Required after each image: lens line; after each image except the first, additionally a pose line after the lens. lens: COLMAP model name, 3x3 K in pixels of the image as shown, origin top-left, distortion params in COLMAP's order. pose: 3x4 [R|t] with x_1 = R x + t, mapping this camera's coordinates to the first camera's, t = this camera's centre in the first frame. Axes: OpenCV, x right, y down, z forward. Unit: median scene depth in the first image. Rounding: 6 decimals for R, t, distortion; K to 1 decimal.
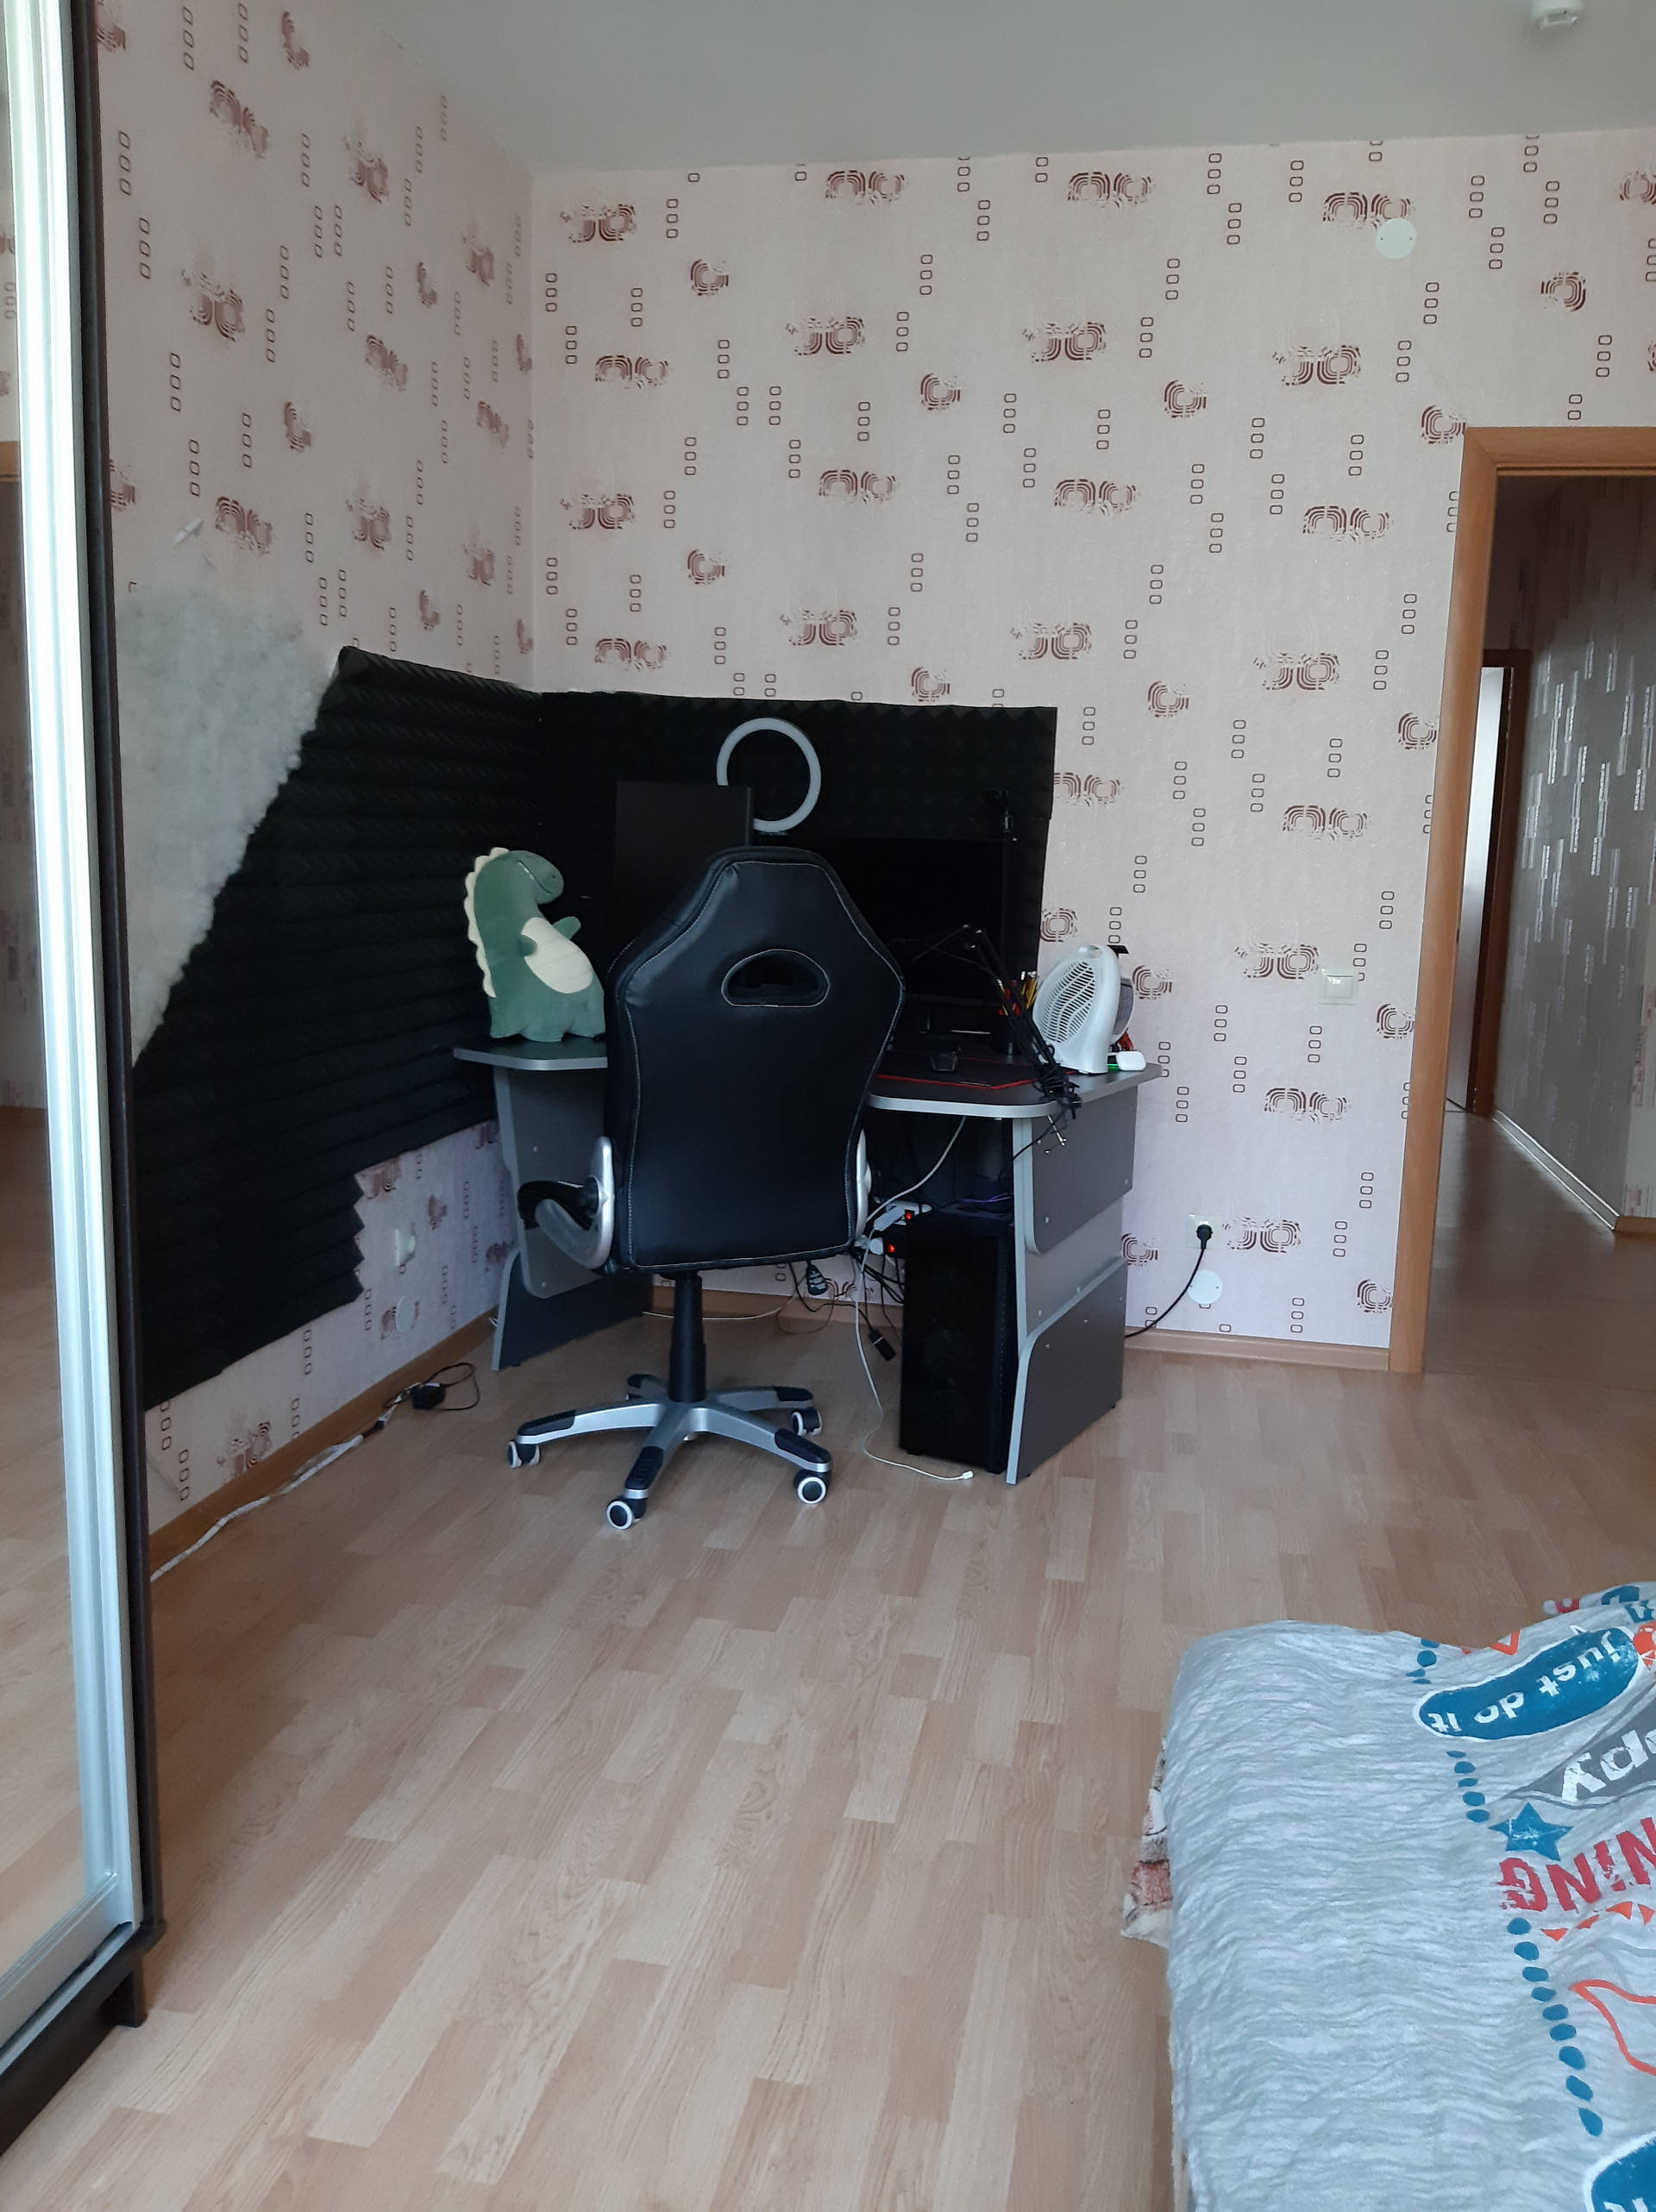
lens RADIAL K [[1726.4, 0, 793.0], [0, 1726.4, 1120.5], [0, 0, 1]] dist [0.075183, -0.146662]
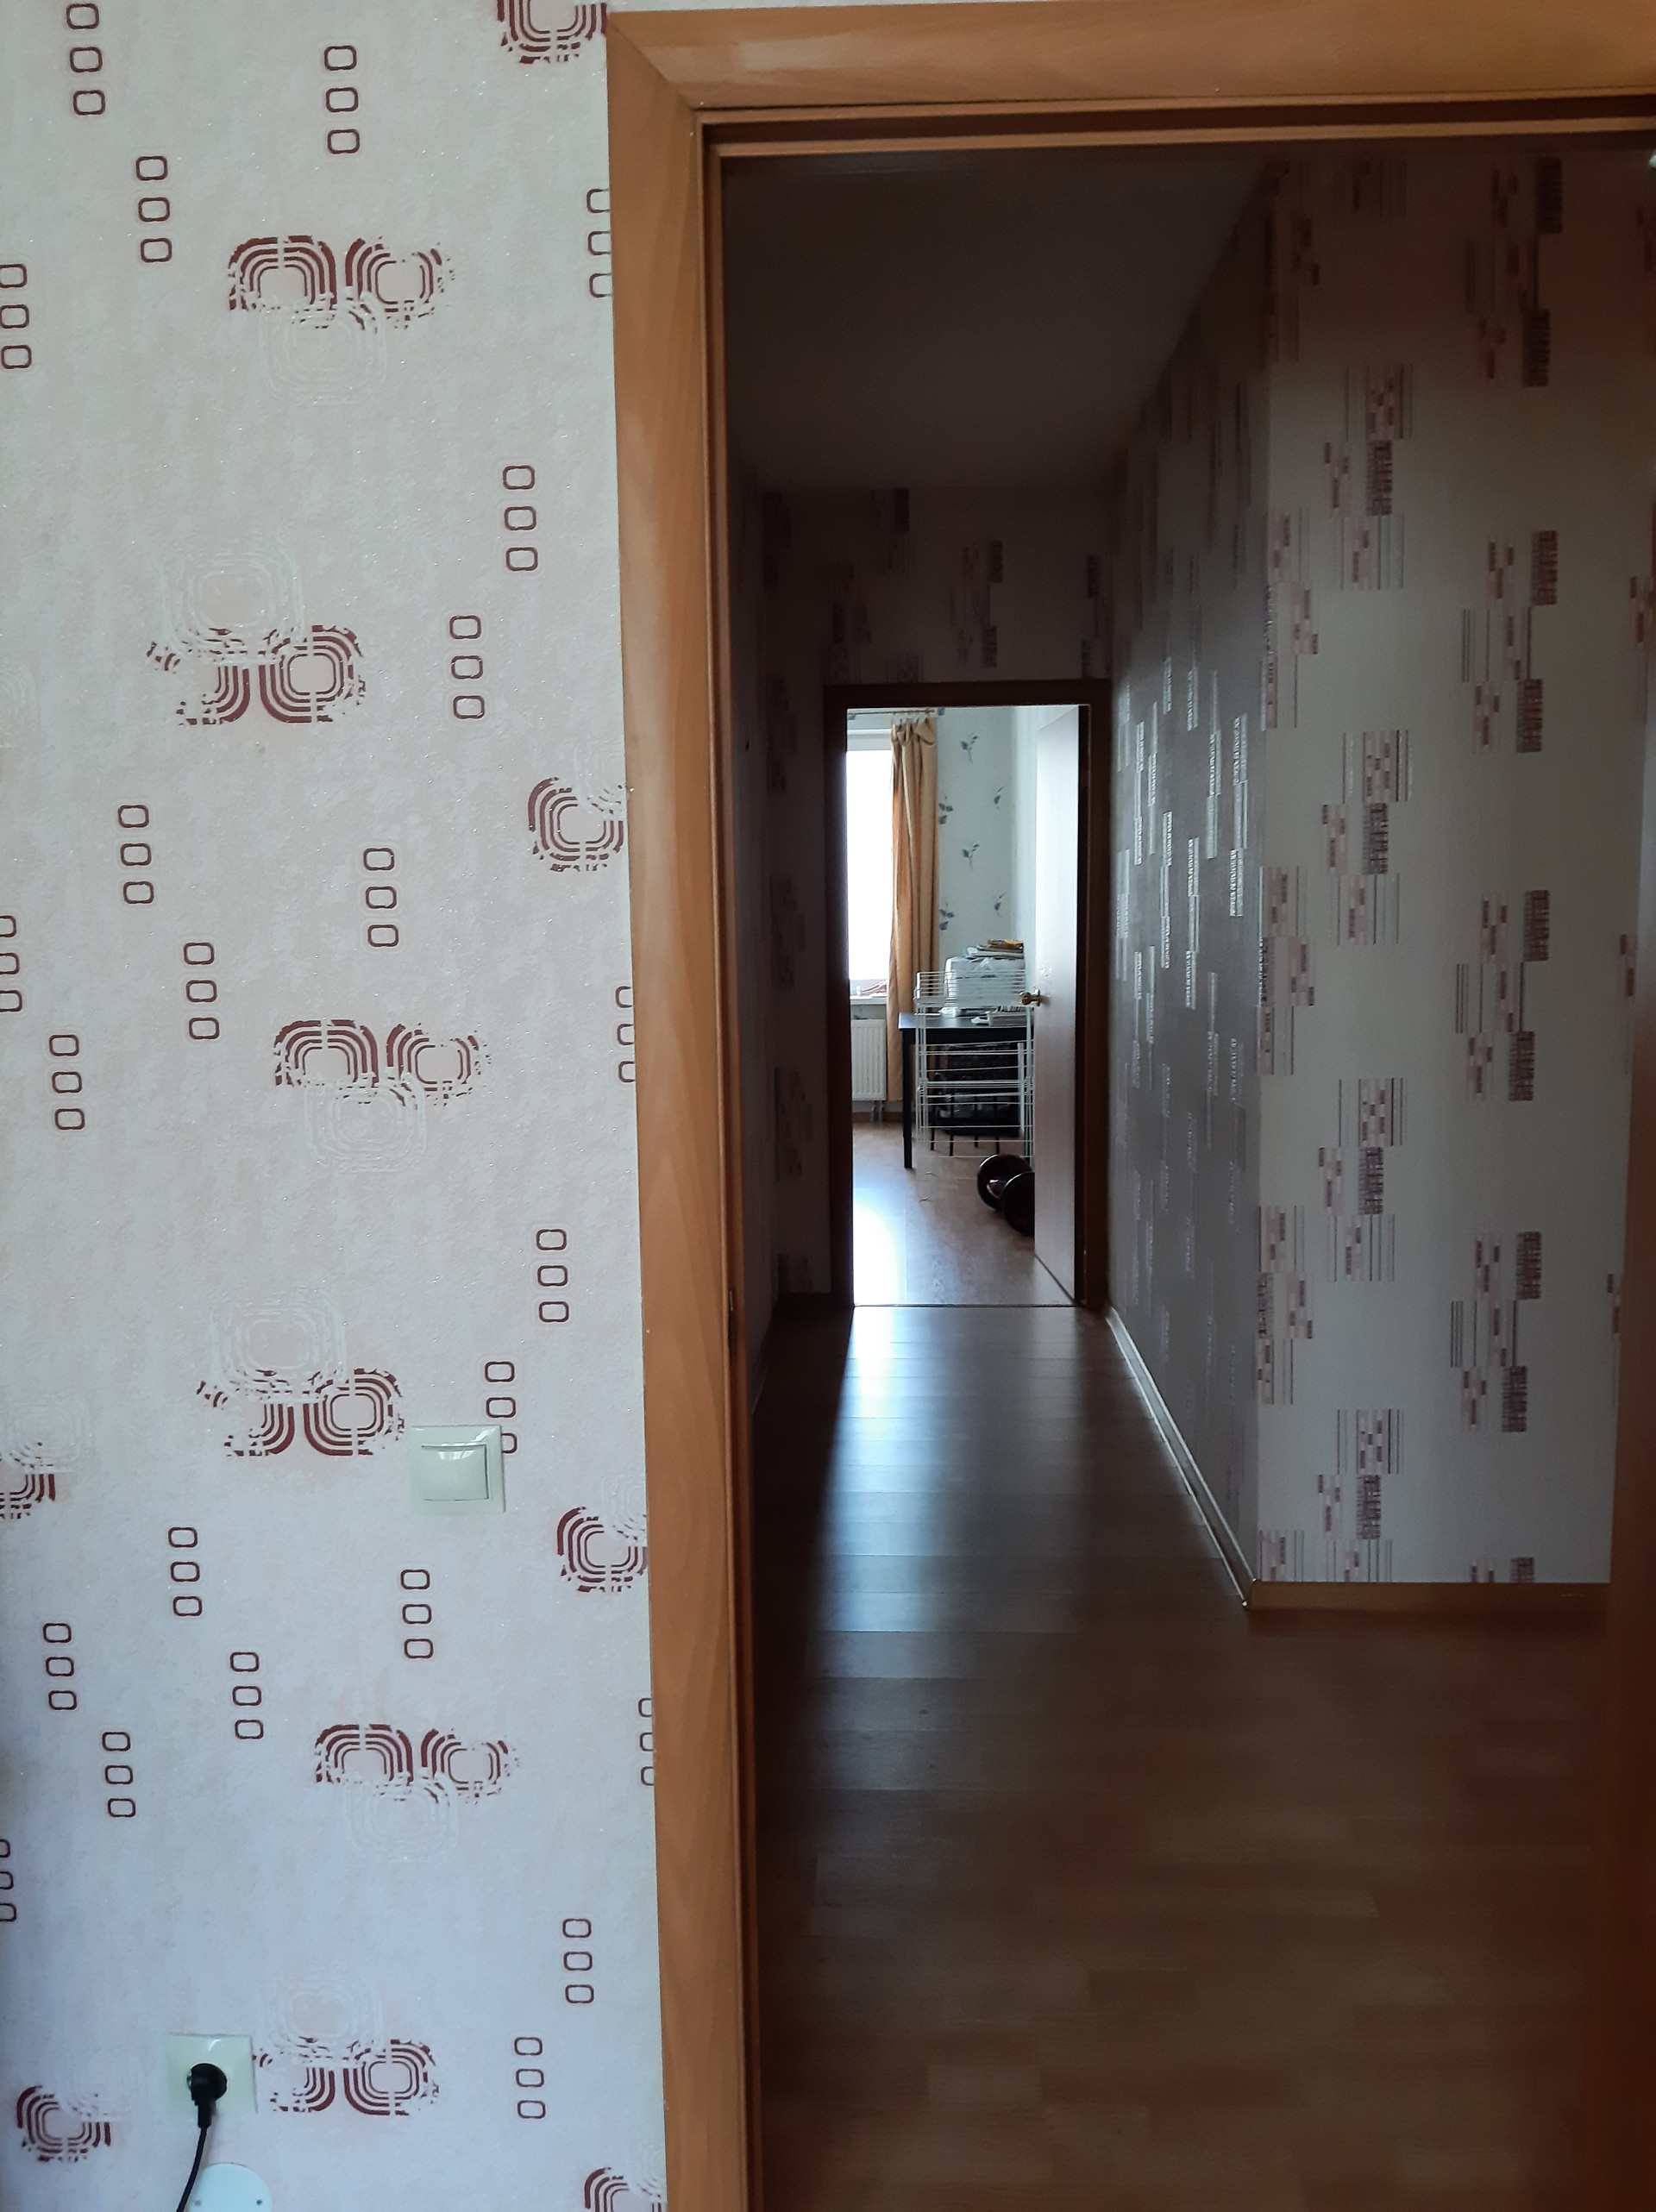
lens RADIAL K [[1726.4, 0, 793.0], [0, 1726.4, 1120.5], [0, 0, 1]] dist [0.075183, -0.146662]
pose [[0.986899, -0.058976, 0.150174, 0.323475], [0.064313, 0.997450, -0.030931, -0.134207], [-0.147967, 0.040184, 0.988176, 0.578226]]
